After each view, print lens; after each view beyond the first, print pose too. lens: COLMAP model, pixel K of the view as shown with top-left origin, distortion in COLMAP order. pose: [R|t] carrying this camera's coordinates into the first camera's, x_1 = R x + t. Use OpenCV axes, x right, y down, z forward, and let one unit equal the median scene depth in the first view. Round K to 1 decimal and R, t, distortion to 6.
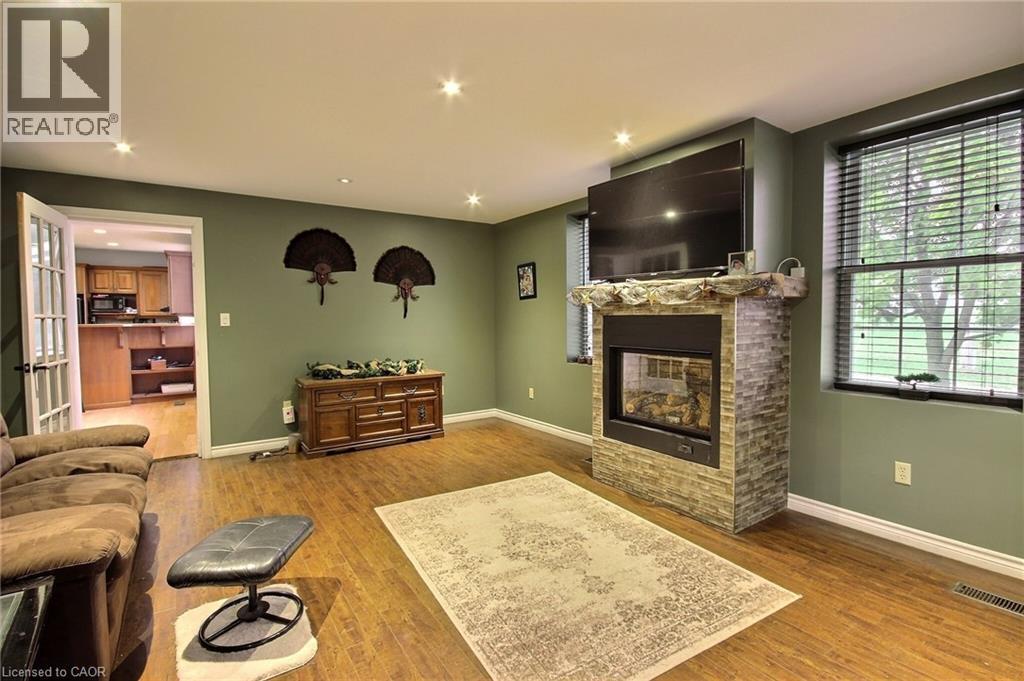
lens RADIAL K [[470.9, 0, 514.4], [0, 470.9, 334.6], [0, 0, 1]] dist [0.000143, 0.000405]
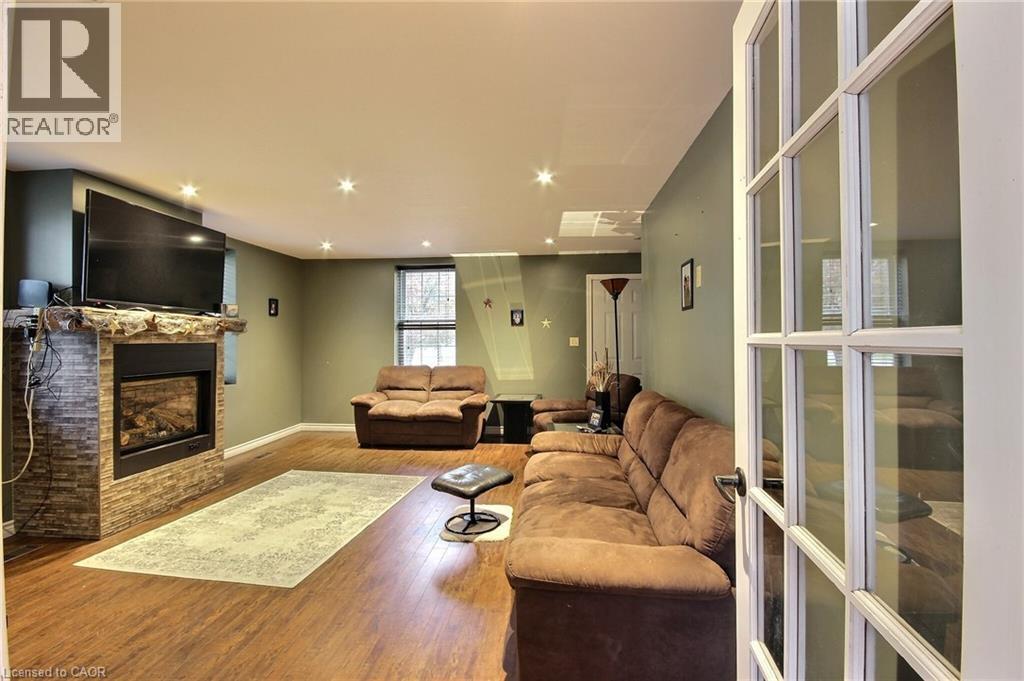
lens RADIAL K [[470.9, 0, 511.1], [0, 470.9, 335.7], [0, 0, 1]] dist [0.000143, 0.000405]
pose [[-0.762995, 0.016926, 0.646183, -1.098769], [0.037023, 0.999160, 0.017543, -0.050228], [-0.645343, 0.037309, -0.762981, 1.361081]]
